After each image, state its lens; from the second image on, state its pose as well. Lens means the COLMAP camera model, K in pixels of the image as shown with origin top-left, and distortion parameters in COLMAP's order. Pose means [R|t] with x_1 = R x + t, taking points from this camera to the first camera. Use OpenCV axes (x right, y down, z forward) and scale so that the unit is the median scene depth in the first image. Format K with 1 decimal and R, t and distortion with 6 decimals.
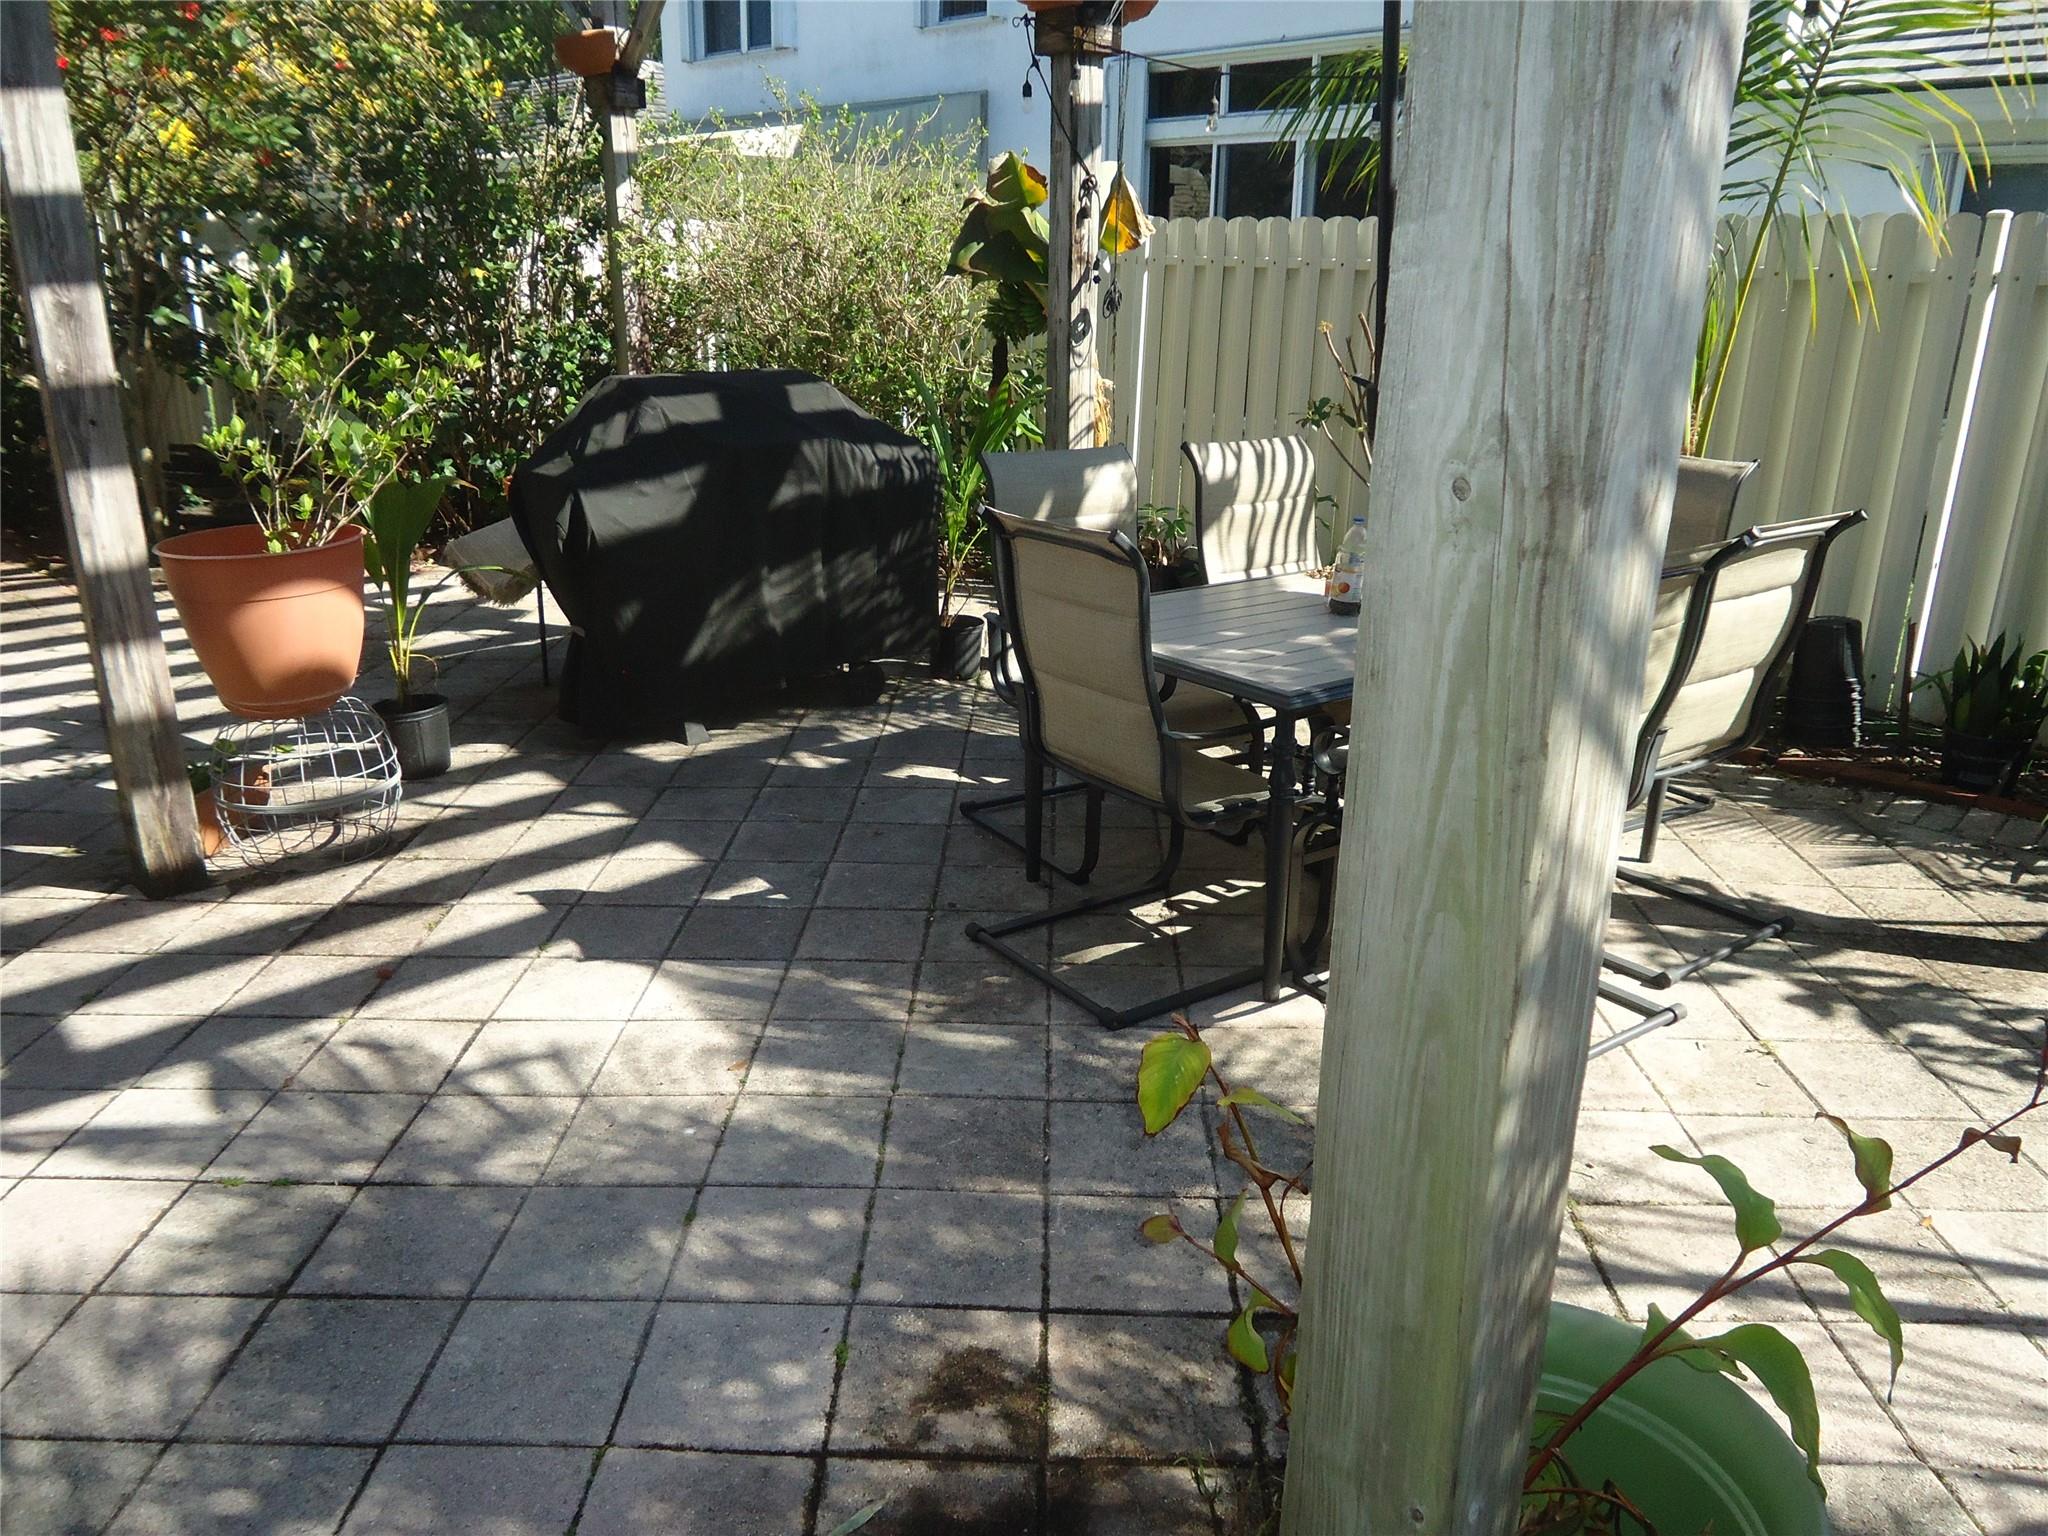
lens RADIAL K [[1490.6, 0, 1033.3], [0, 1490.6, 771.7], [0, 0, 1]] dist [-0.009434, 0.007869]
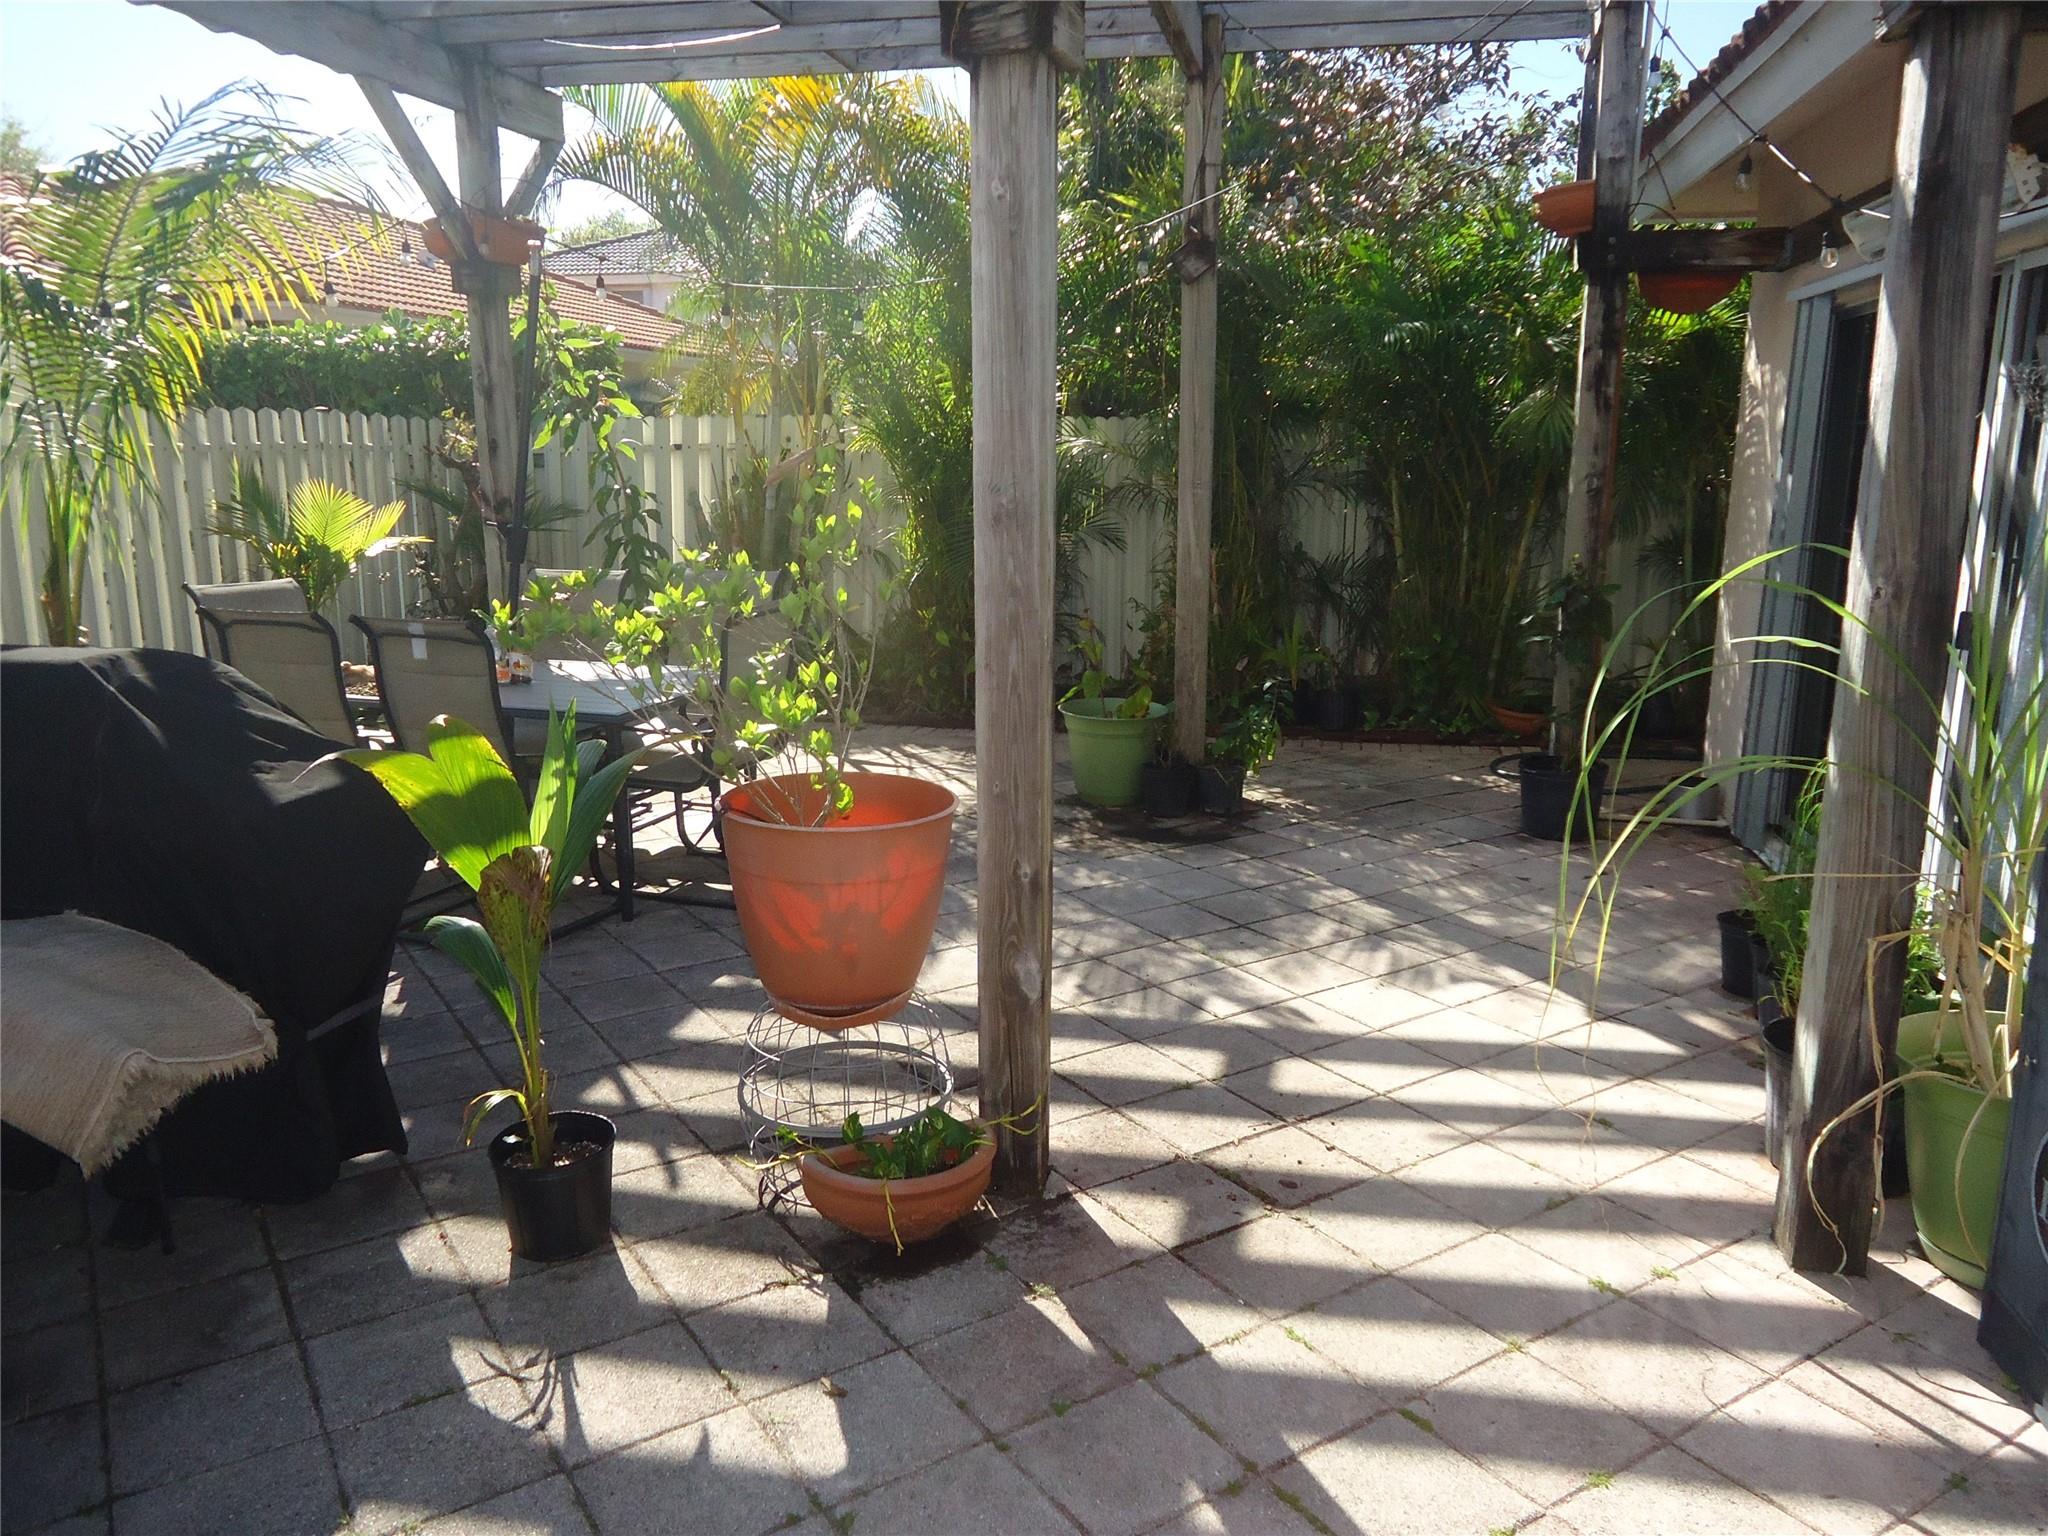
lens RADIAL K [[1490.6, 0, 1023.9], [0, 1490.6, 761.5], [0, 0, 1]] dist [-0.009434, 0.007869]
pose [[-0.555082, -0.185601, 0.810824, -1.011281], [0.261675, 0.886331, 0.382025, -0.376848], [-0.789563, 0.424228, -0.443420, 1.049159]]
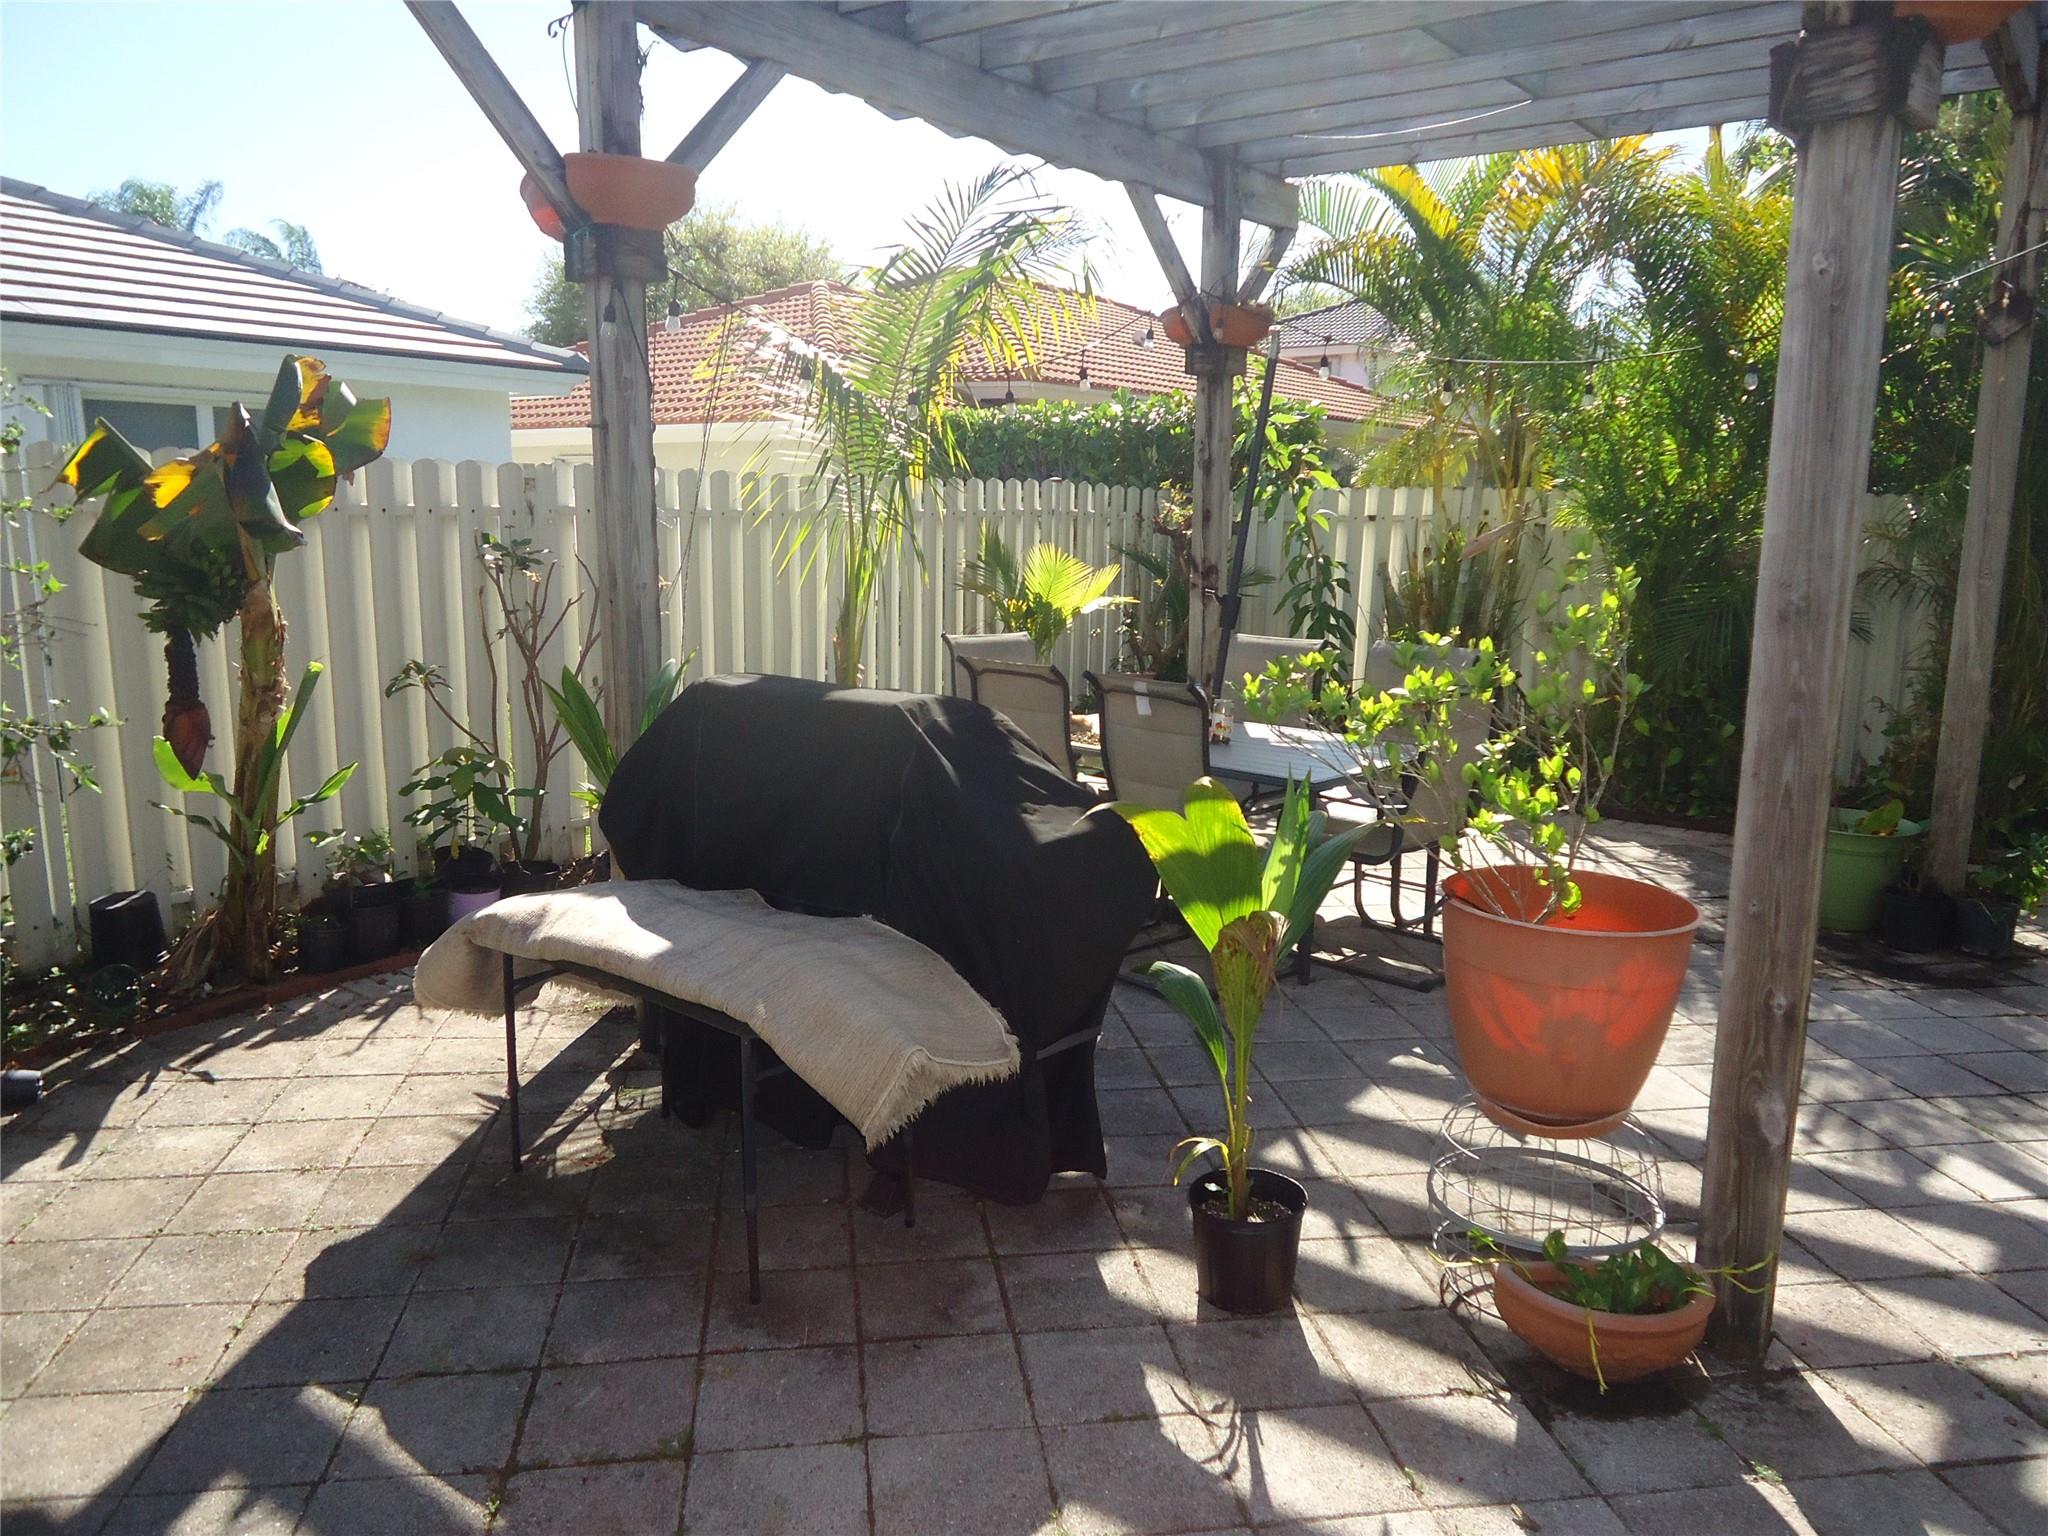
lens RADIAL K [[1490.6, 0, 1022.2], [0, 1490.6, 760.3], [0, 0, 1]] dist [-0.009434, 0.007869]
pose [[-0.154165, -0.181004, 0.971324, -1.001974], [0.305300, 0.926242, 0.221059, -0.396083], [-0.939694, 0.330625, -0.087533, 1.081880]]
